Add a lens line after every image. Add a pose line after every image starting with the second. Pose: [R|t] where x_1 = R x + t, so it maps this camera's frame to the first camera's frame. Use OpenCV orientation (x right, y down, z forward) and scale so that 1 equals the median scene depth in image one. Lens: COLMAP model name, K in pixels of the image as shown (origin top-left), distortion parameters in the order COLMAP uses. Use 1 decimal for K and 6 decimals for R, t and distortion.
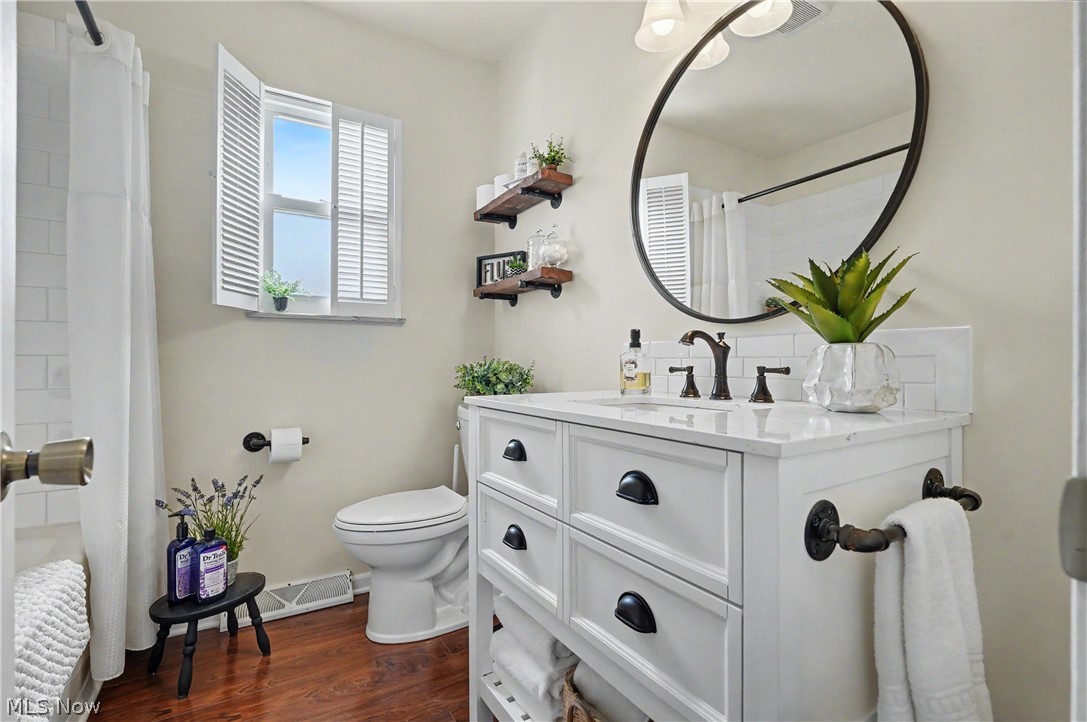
lens RADIAL K [[501.7, 0, 540.5], [0, 501.7, 360.9], [0, 0, 1]] dist [-0.001046, 0.000011]
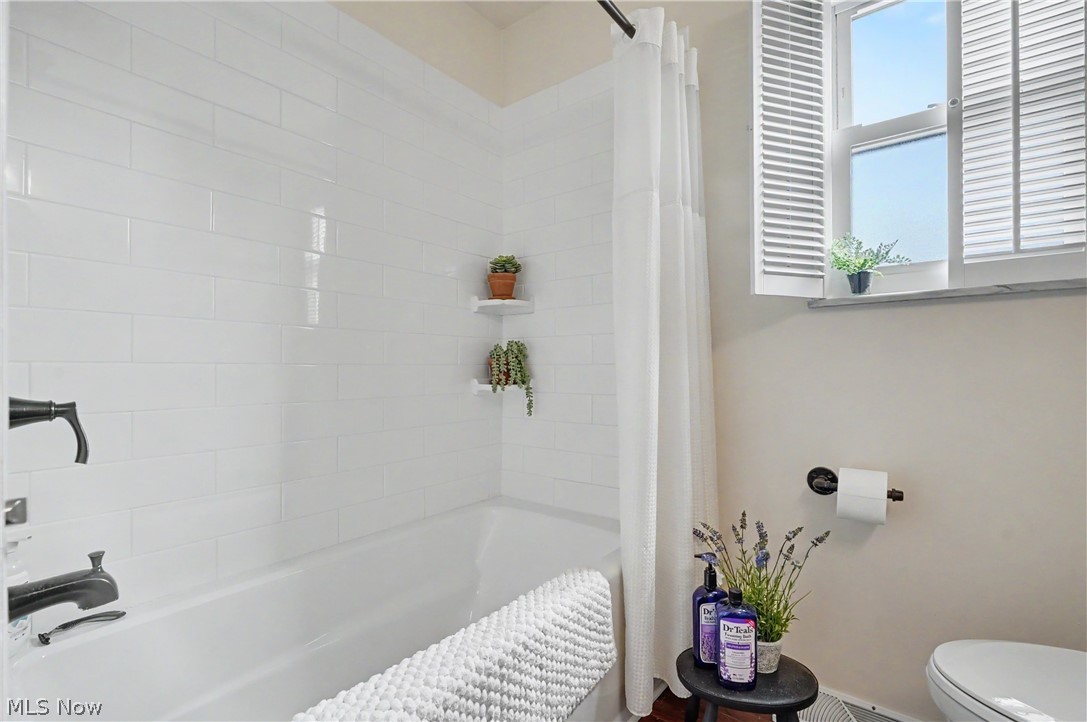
lens RADIAL K [[501.7, 0, 538.6], [0, 501.7, 364.8], [0, 0, 1]] dist [-0.001046, 0.000011]
pose [[0.353481, -0.006558, -0.935419, -0.046726], [0.008041, 0.999960, -0.003972, -0.005117], [0.935407, -0.006118, 0.353519, 0.414696]]
